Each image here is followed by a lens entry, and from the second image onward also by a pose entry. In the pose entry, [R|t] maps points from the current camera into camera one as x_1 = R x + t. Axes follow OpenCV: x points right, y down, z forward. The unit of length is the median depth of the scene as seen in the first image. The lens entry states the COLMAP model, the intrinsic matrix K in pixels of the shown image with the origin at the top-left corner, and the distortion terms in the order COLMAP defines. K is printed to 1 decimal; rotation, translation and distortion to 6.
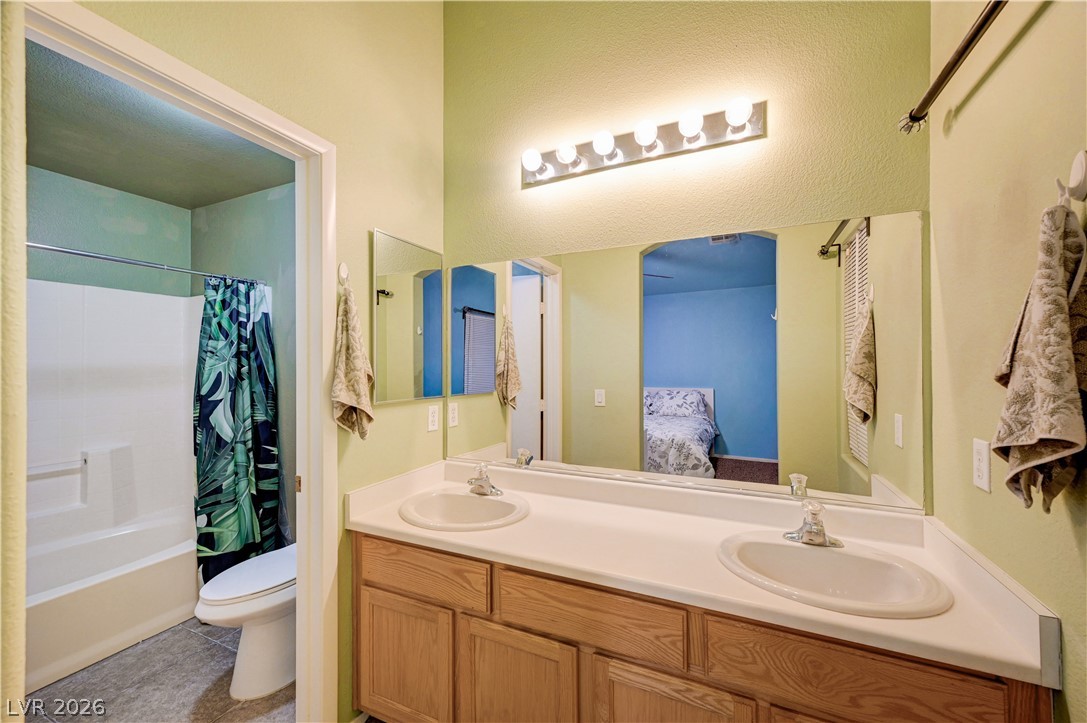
lens RADIAL K [[424.7, 0, 543.5], [0, 424.7, 361.5], [0, 0, 1]] dist [0.007115, 0.000079]
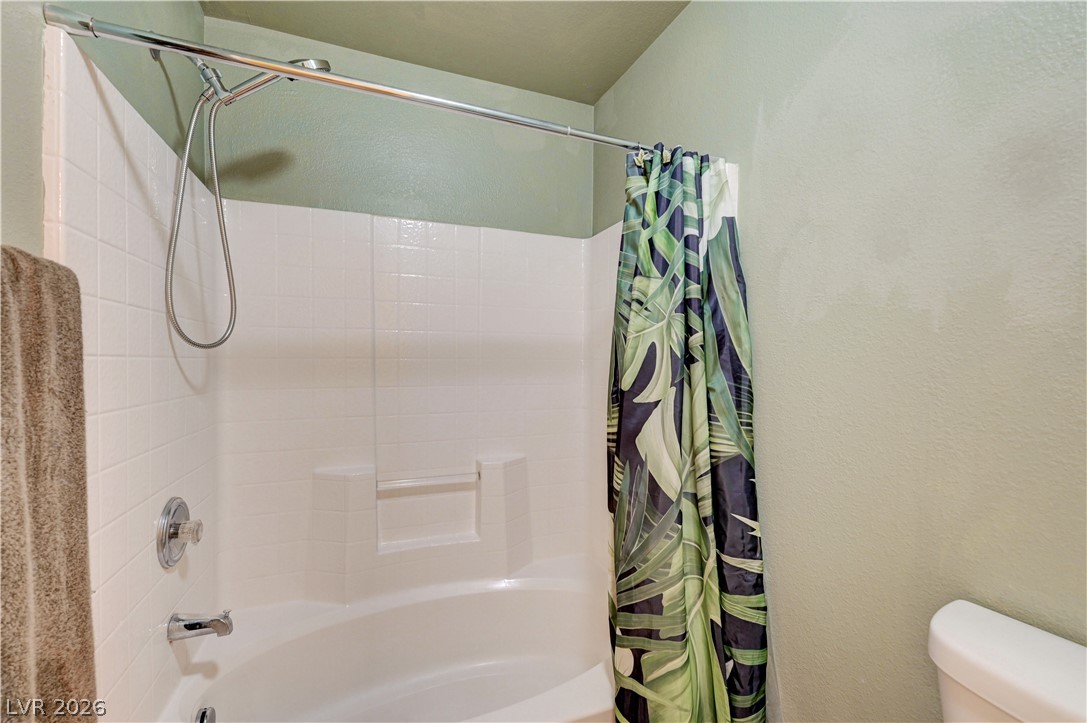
lens RADIAL K [[470.7, 0, 543.5], [0, 470.7, 361.5], [0, 0, 1]] dist [0.000077, 0.000006]
pose [[0.727566, 0.009499, -0.685972, -0.482935], [-0.006953, 0.999955, 0.006473, 0.041410], [0.686003, 0.000060, 0.727599, 0.531346]]
